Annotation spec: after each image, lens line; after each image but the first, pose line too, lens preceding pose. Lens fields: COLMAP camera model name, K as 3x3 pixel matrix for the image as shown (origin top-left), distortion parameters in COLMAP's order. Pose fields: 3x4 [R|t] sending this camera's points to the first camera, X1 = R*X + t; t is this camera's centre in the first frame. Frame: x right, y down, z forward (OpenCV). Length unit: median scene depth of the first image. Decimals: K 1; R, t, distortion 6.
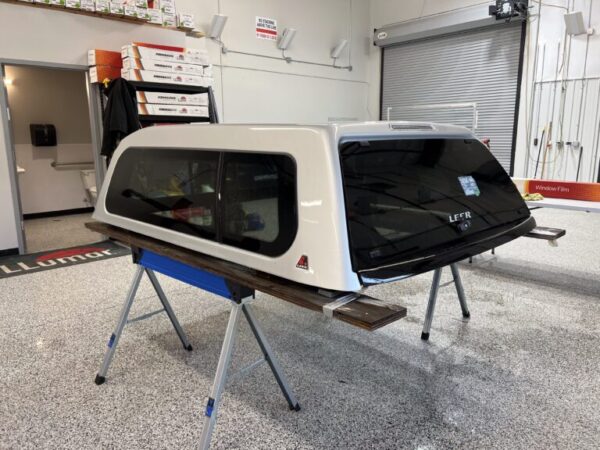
lens RADIAL K [[455.8, 0, 300.0], [0, 455.8, 225.0], [0, 0, 1]] dist [0.037184, -0.047223]
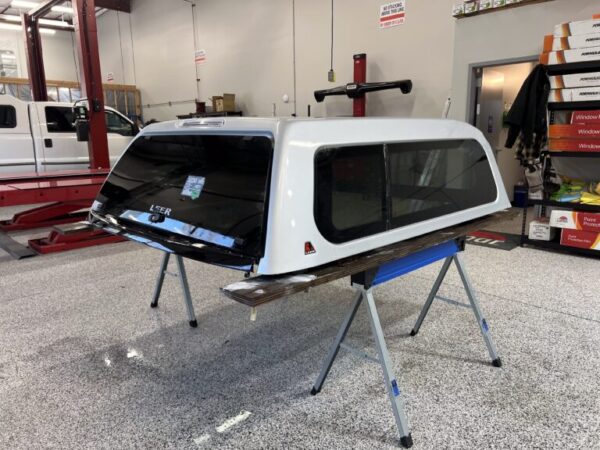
lens RADIAL K [[456.9, 0, 298.2], [0, 456.9, 223.7], [0, 0, 1]] dist [0.033014, -0.043565]
pose [[0.002926, 0.198142, -0.980169, 0.581516], [-0.173625, 0.965387, 0.194636, -0.103726], [0.984807, 0.169613, 0.037227, 0.532480]]
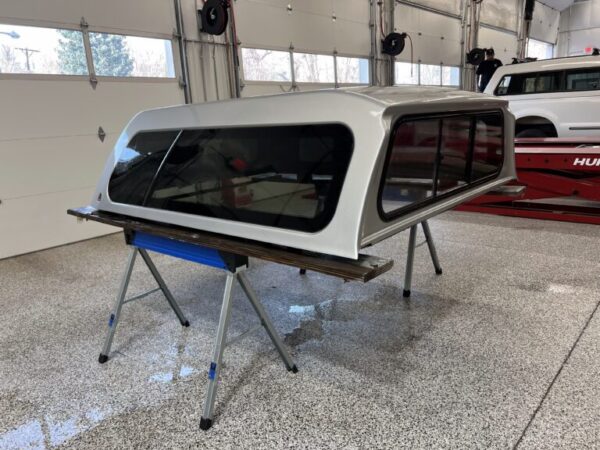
lens RADIAL K [[455.8, 0, 300.0], [0, 455.8, 225.0], [0, 0, 1]] dist [0.037184, -0.047223]
pose [[-0.996008, 0.071887, -0.052910, 0.062092], [0.044625, 0.914408, 0.402327, -0.195112], [0.077303, 0.398360, -0.913966, 1.066104]]
